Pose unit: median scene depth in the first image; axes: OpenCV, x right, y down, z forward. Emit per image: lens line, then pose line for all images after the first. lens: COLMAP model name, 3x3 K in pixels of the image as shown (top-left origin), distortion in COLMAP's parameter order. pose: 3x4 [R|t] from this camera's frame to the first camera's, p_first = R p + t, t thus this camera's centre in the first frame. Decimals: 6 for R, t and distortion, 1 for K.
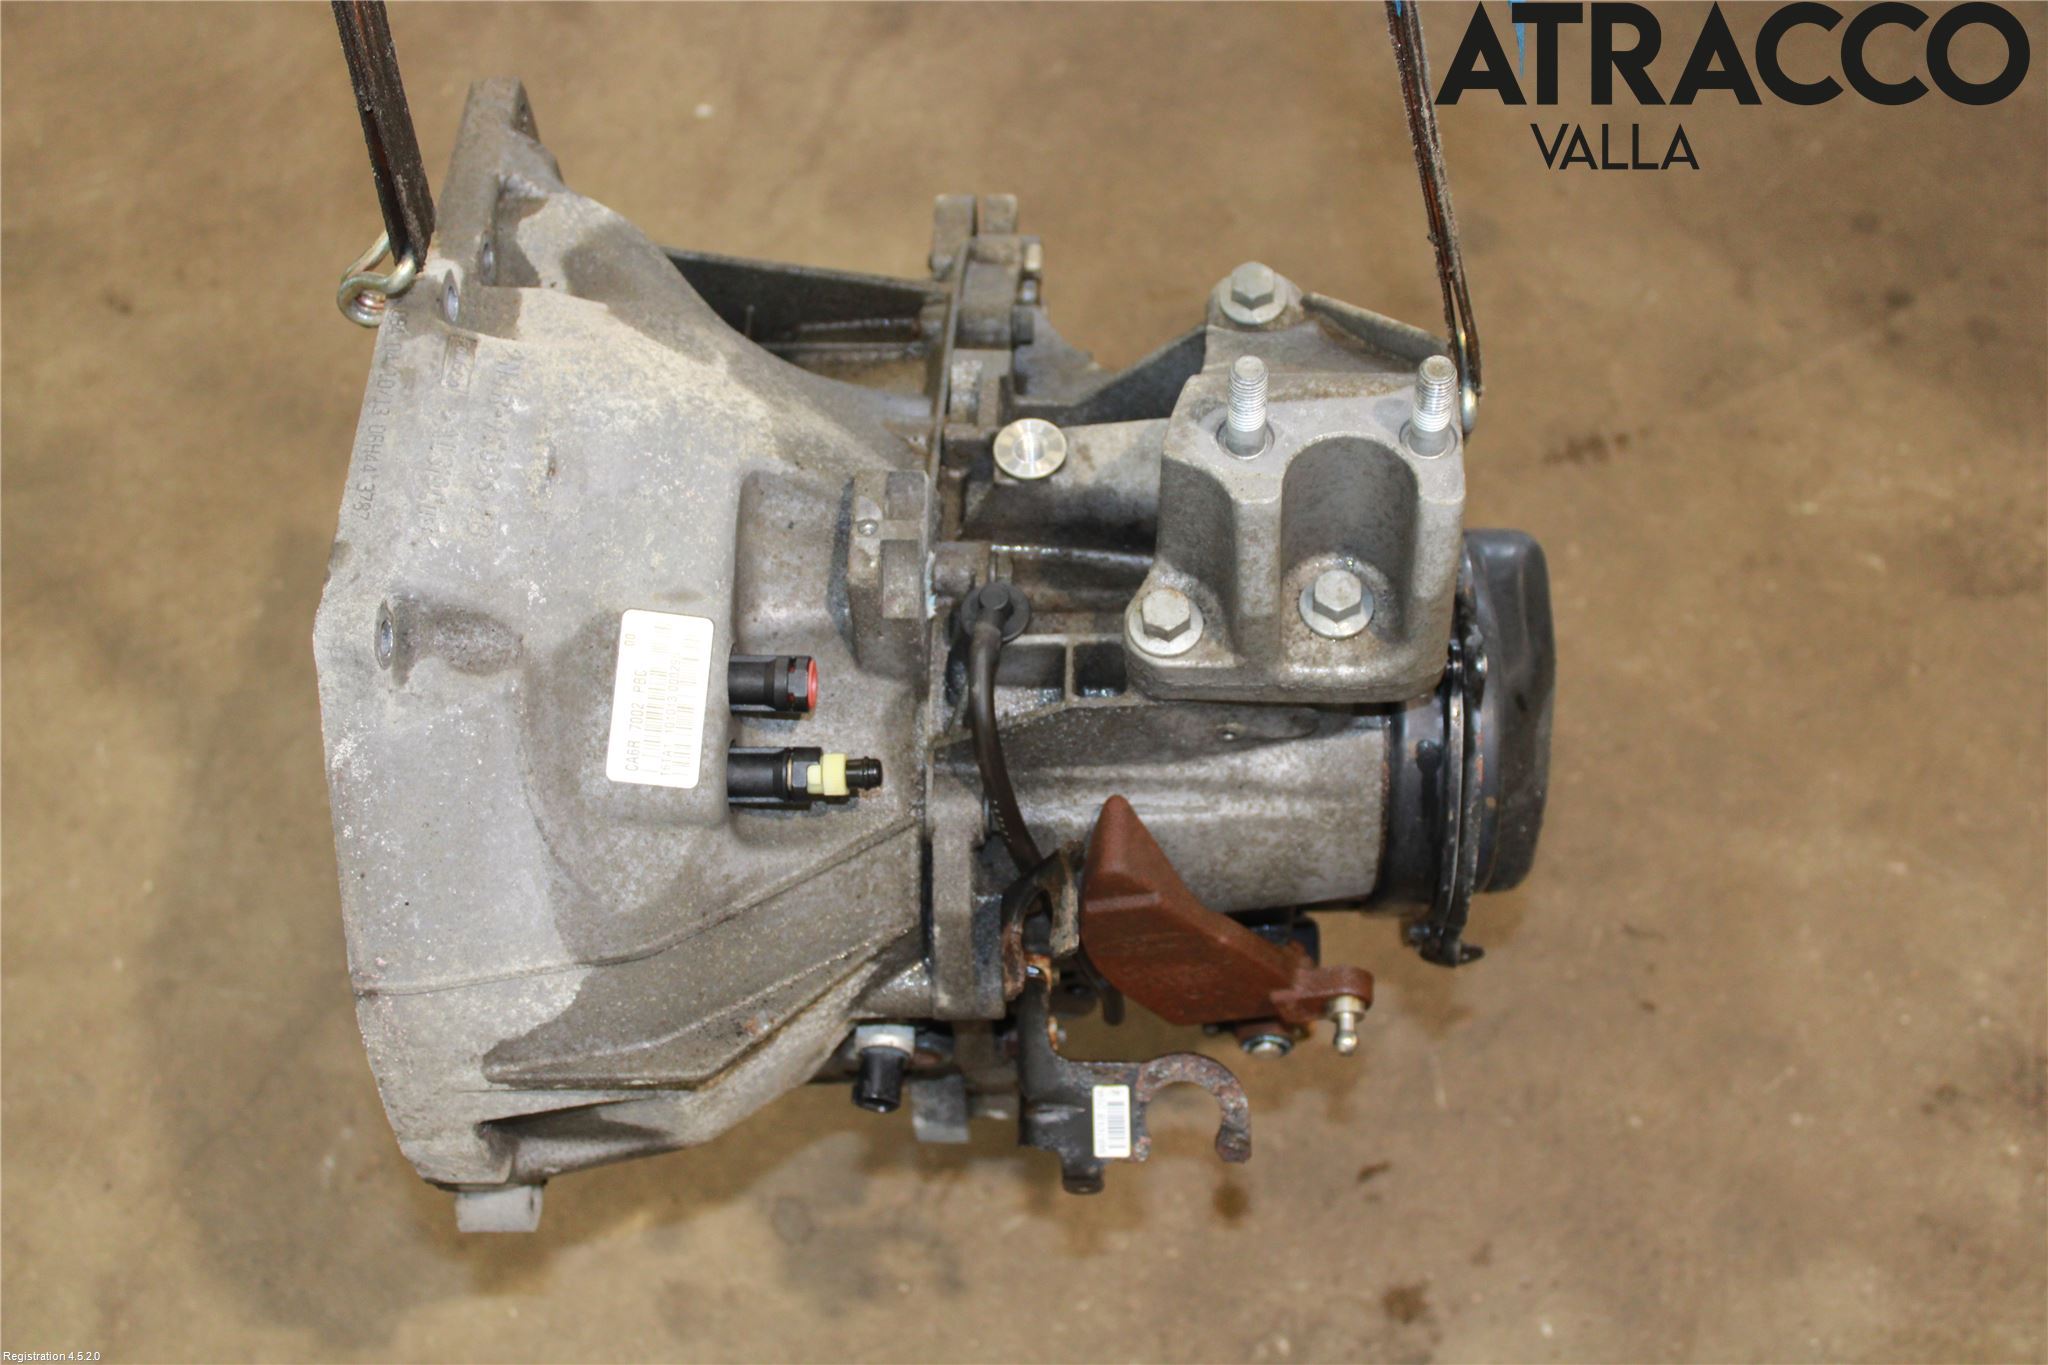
lens RADIAL K [[2603.6, 0, 1024.0], [0, 2603.6, 682.5], [0, 0, 1]] dist [-0.038148, -0.025702]
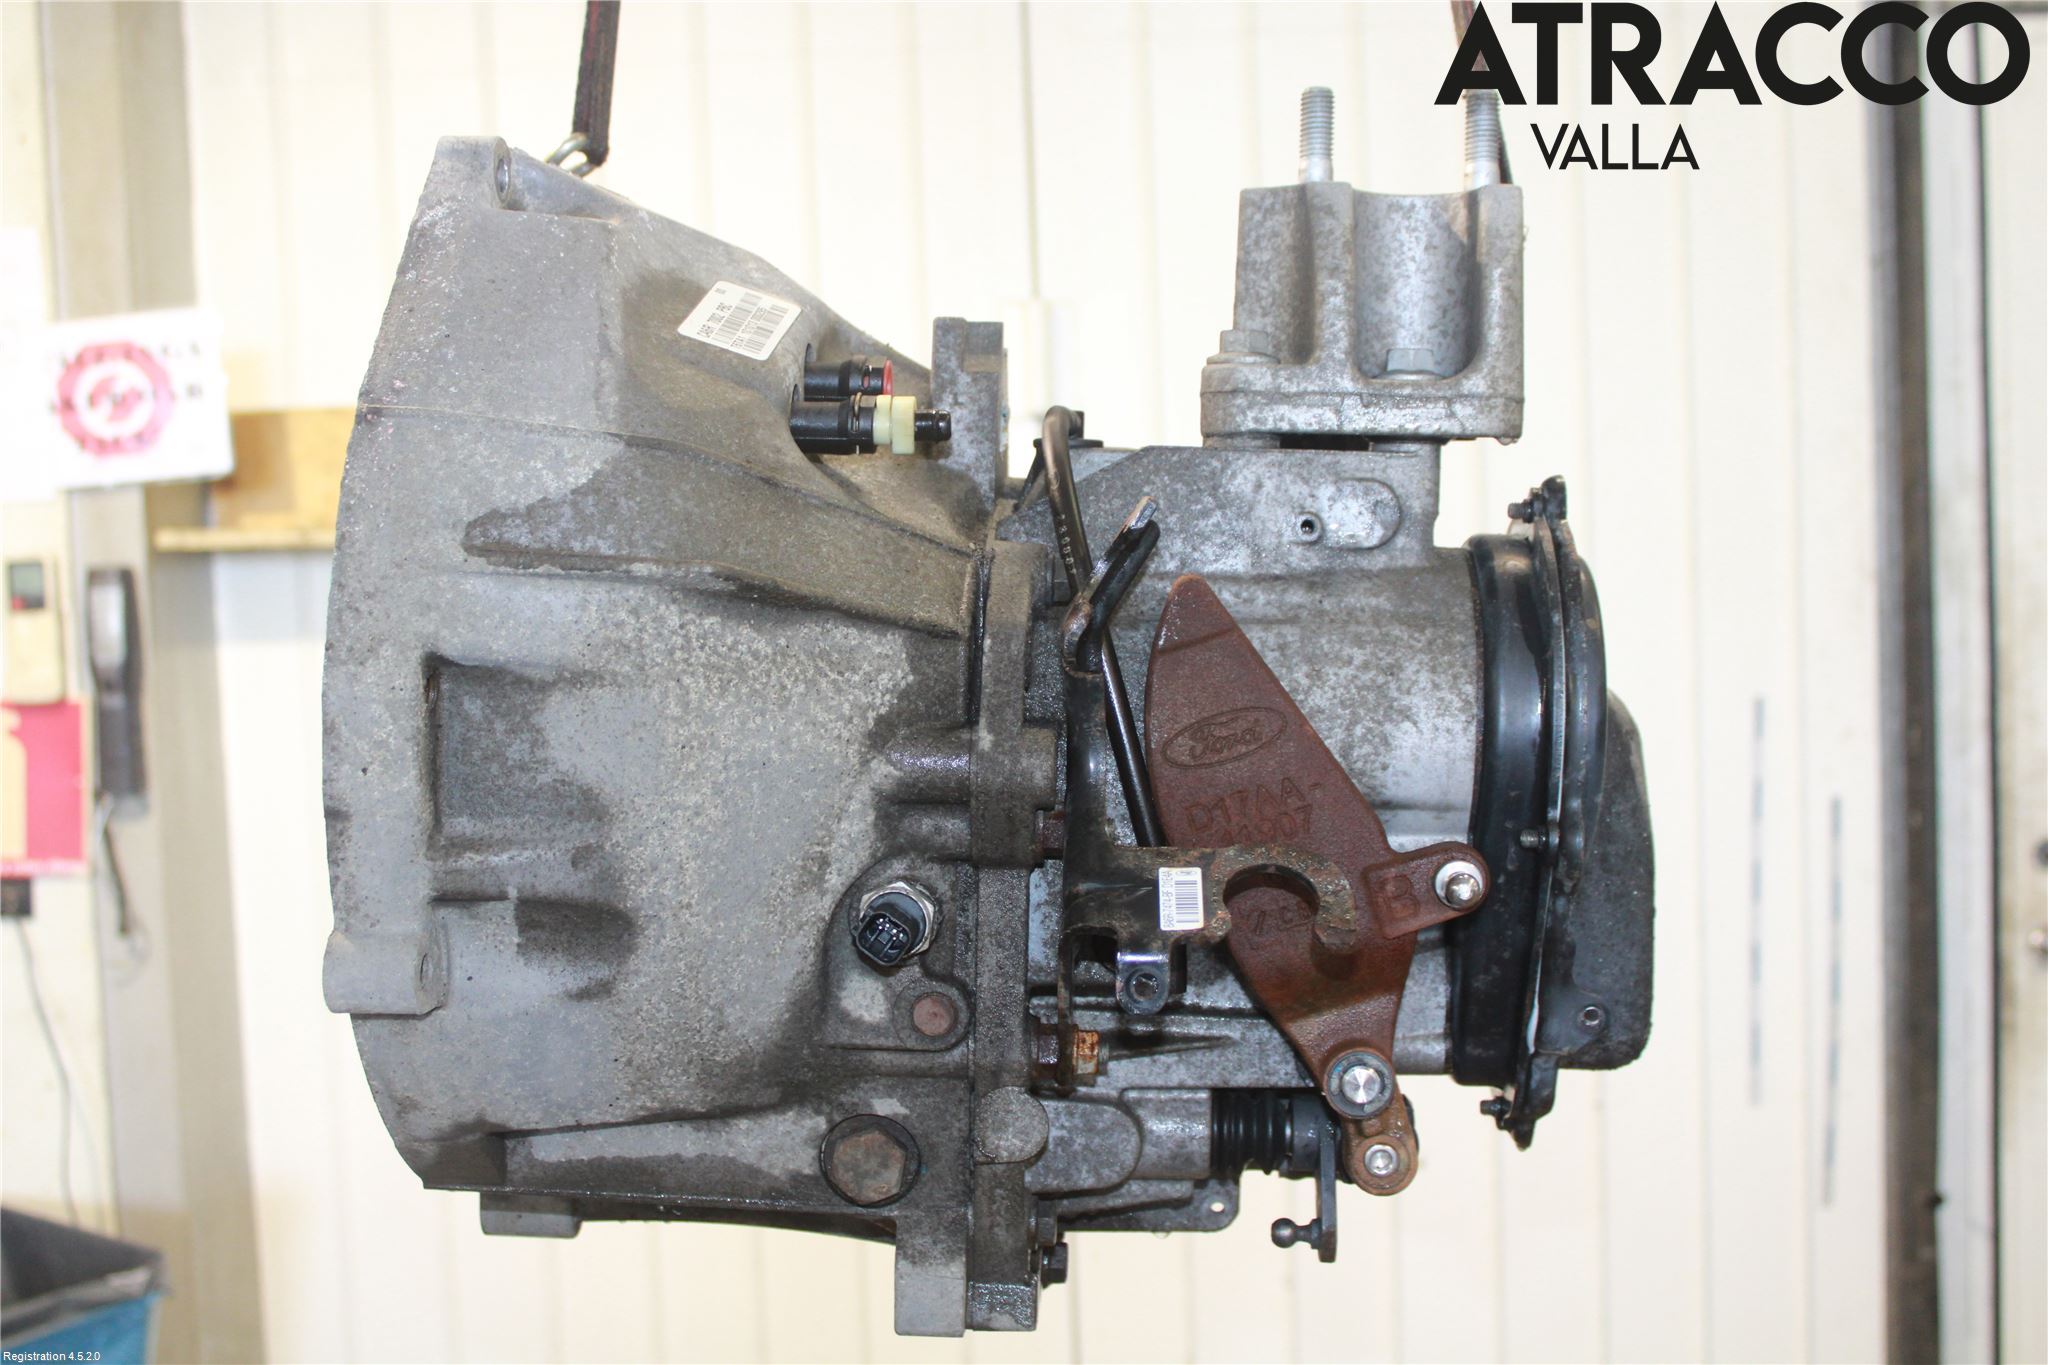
lens RADIAL K [[2364.7, 0, 1024.0], [0, 2364.7, 682.5], [0, 0, 1]] dist [-0.069202, -0.003106]
pose [[0.997672, 0.066241, -0.016178, -0.007591], [-0.049320, 0.537180, -0.842025, 0.818508], [-0.047086, 0.840863, 0.539197, 0.609235]]
